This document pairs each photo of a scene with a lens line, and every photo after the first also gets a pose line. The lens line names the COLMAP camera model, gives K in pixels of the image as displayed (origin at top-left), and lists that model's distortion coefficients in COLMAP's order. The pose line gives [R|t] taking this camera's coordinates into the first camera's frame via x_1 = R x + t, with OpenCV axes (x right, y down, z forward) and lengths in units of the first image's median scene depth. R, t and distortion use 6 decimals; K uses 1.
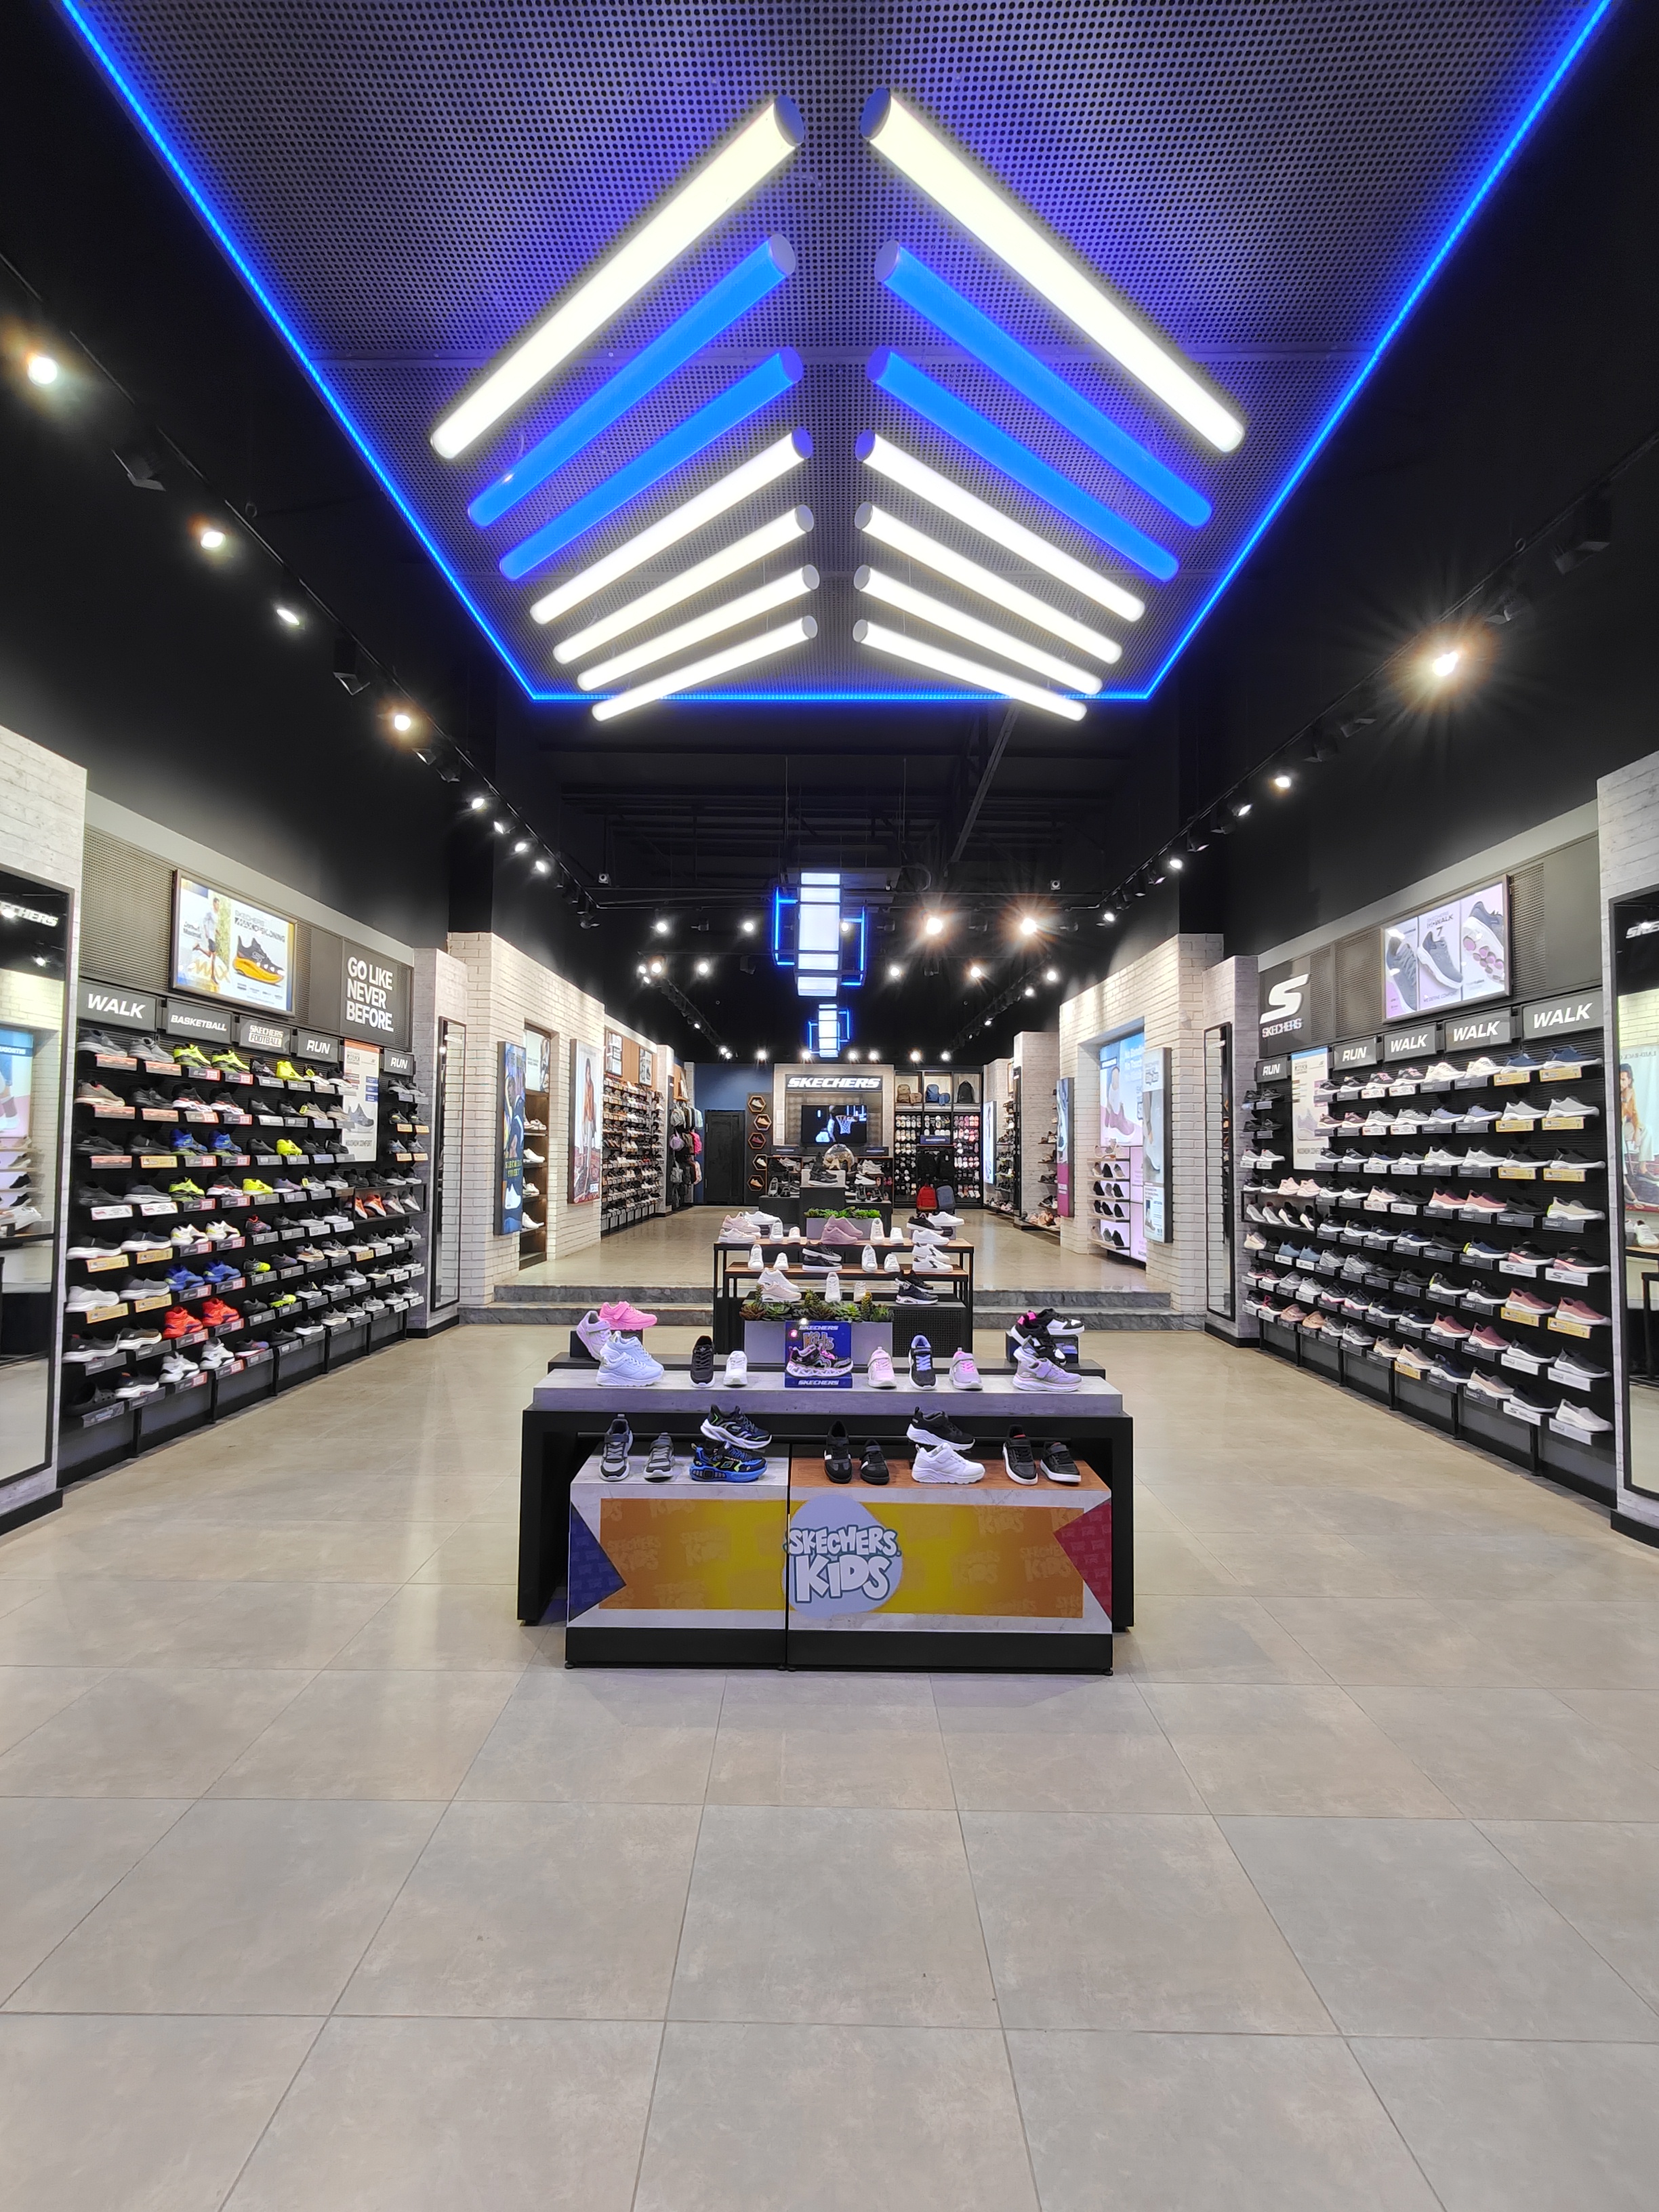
lens RADIAL K [[1024.0, 0, 822.0], [0, 1024.0, 1096.8], [0, 0, 1]] dist [-0.003107, 0.003395]
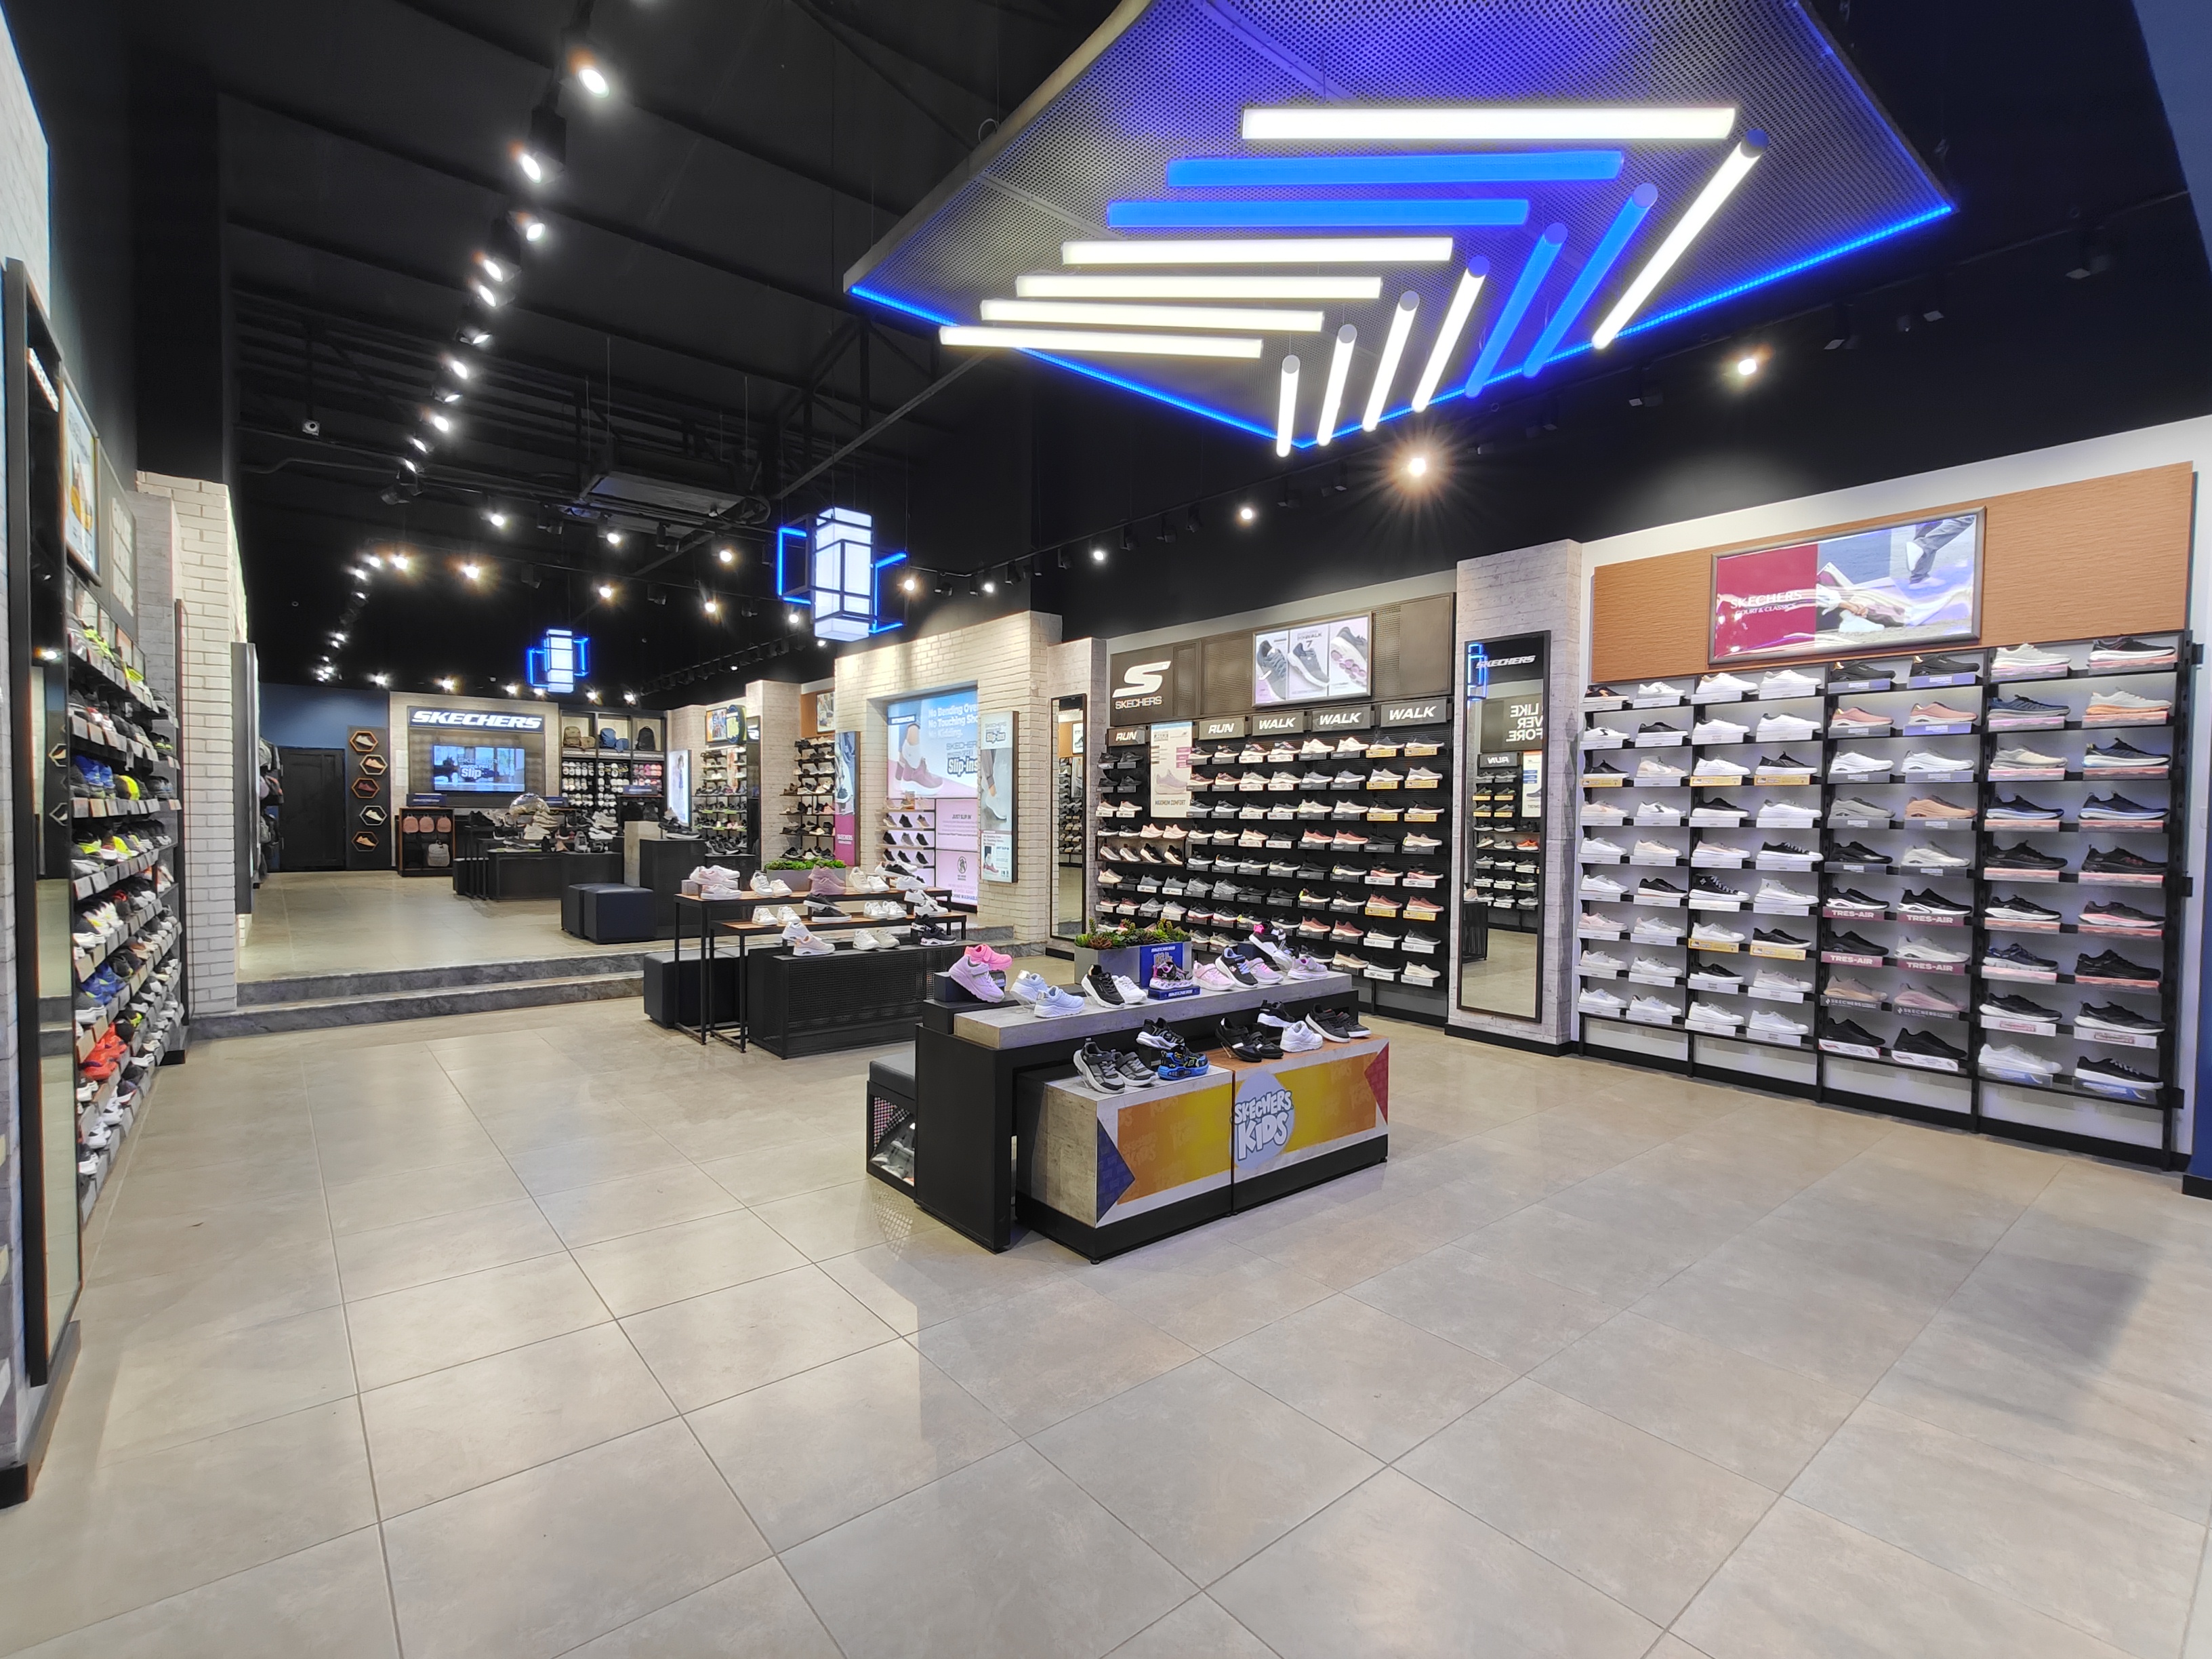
lens RADIAL K [[1024.0, 0, 1112.7], [0, 1024.0, 834.0], [0, 0, 1]] dist [-0.003107, 0.003395]
pose [[0.764345, -0.014346, 0.644648, -0.507581], [-0.038032, 0.997009, 0.067281, 0.012123], [-0.643685, -0.075944, 0.761513, 0.100305]]
